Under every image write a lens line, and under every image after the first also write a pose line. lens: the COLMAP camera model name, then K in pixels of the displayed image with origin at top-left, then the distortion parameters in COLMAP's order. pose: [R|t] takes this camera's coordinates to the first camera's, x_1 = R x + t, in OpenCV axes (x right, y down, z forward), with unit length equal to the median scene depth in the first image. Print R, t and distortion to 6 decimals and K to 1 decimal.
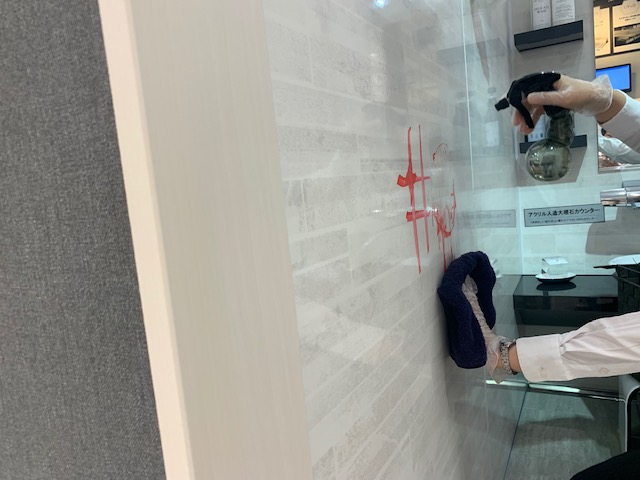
lens RADIAL K [[479.8, 0, 320.0], [0, 479.8, 240.0], [0, 0, 1]] dist [0.054550, -0.060550]
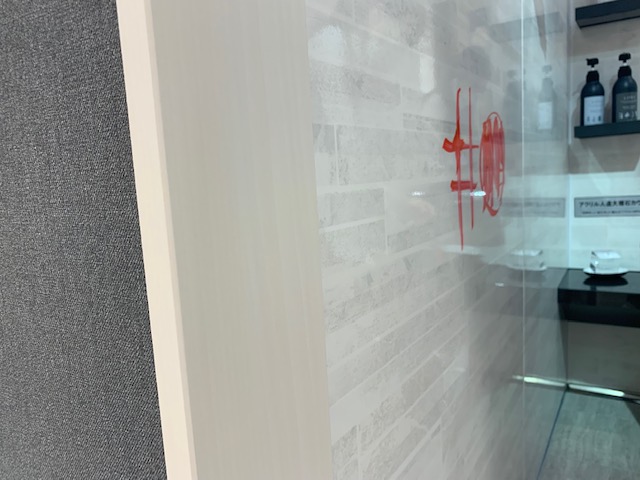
lens RADIAL K [[485.6, 0, 320.0], [0, 485.6, 240.0], [0, 0, 1]] dist [0.006848, -0.001980]
pose [[0.996303, 0.048701, -0.070778, 0.006658], [-0.047044, 0.998583, 0.024887, 0.061968], [0.071890, -0.021465, 0.997182, 0.098574]]
